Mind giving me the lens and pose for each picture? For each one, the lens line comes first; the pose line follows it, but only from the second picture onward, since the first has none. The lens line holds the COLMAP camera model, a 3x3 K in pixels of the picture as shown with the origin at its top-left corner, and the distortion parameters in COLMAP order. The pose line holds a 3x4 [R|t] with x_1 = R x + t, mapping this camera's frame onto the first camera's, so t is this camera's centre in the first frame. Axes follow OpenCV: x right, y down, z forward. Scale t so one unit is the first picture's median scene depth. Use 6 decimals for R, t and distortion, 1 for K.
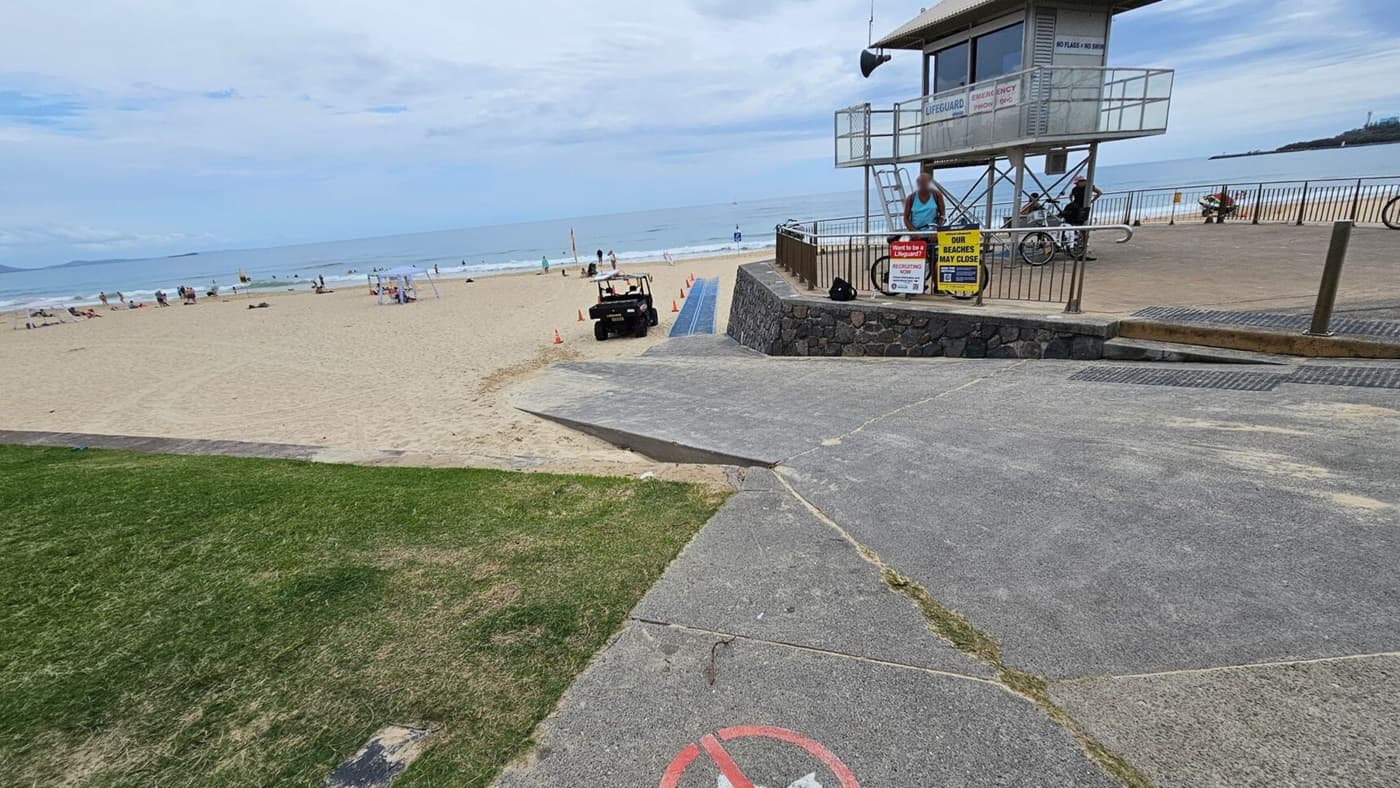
lens RADIAL K [[574.4, 0, 690.9], [0, 574.4, 390.3], [0, 0, 1]] dist [-0.002475, 0.000333]
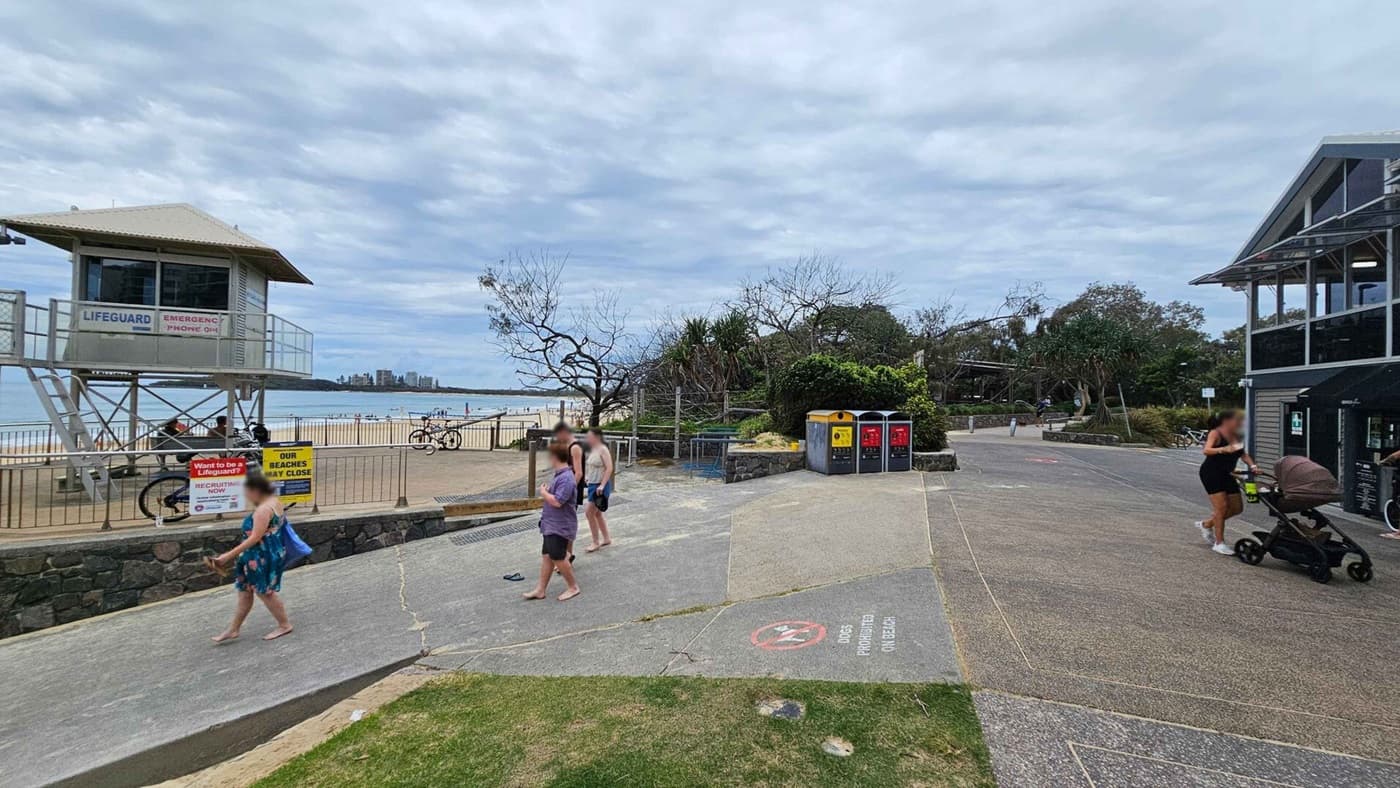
lens RADIAL K [[574.4, 0, 696.4], [0, 574.4, 383.0], [0, 0, 1]] dist [-0.002475, 0.000333]
pose [[0.033690, 0.118875, 0.992337, -0.573178], [0.278147, 0.952559, -0.123553, -0.045574], [-0.959948, 0.280178, -0.000972, 0.223442]]
